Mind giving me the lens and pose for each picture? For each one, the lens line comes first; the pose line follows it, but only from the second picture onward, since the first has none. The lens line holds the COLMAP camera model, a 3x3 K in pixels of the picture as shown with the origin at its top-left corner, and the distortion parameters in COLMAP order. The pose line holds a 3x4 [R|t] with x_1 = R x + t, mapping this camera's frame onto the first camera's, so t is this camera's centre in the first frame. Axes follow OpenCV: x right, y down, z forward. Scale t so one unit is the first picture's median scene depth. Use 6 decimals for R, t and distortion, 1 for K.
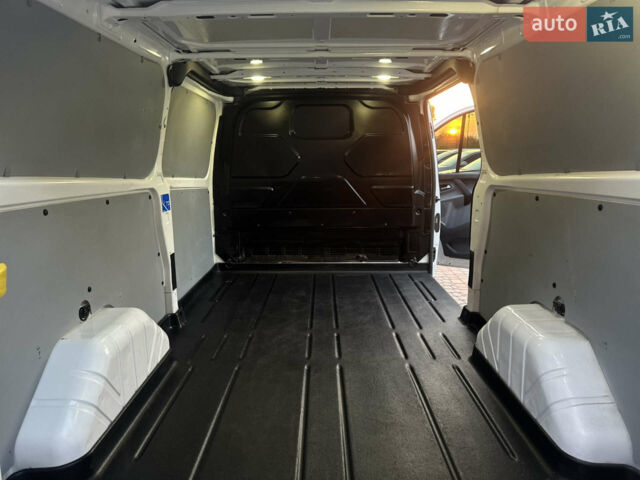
lens RADIAL K [[455.6, 0, 321.4], [0, 455.6, 237.4], [0, 0, 1]] dist [0.032238, -0.038976]
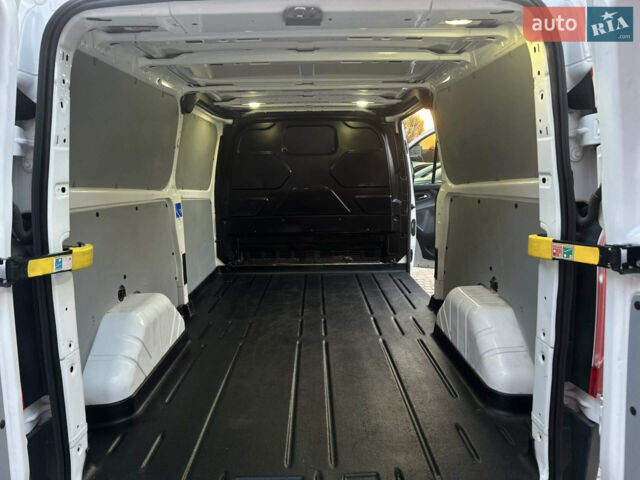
lens RADIAL K [[455.6, 0, 322.1], [0, 455.6, 236.8], [0, 0, 1]] dist [0.032238, -0.038976]
pose [[0.999785, -0.012821, 0.016321, 0.012700], [0.013324, 0.999428, -0.031097, 0.034800], [-0.015913, 0.031308, 0.999383, -0.190543]]
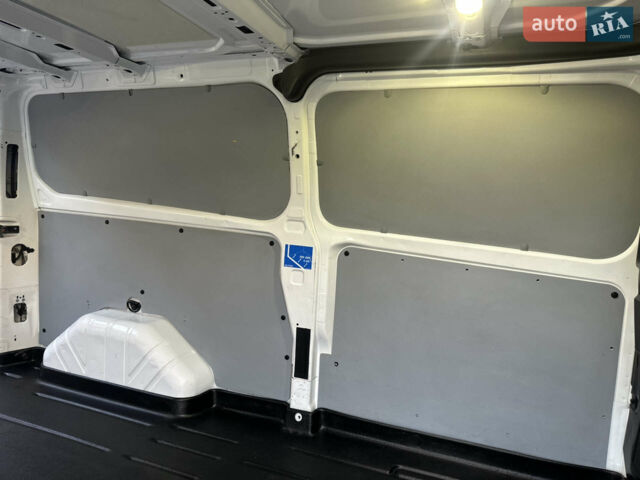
lens RADIAL K [[455.6, 0, 319.5], [0, 455.6, 243.8], [0, 0, 1]] dist [0.032238, -0.038976]
pose [[-0.346409, 0.075614, -0.935031, 0.342343], [-0.214305, 0.964009, 0.157353, -0.220894], [0.913277, 0.254890, -0.317737, 1.260651]]
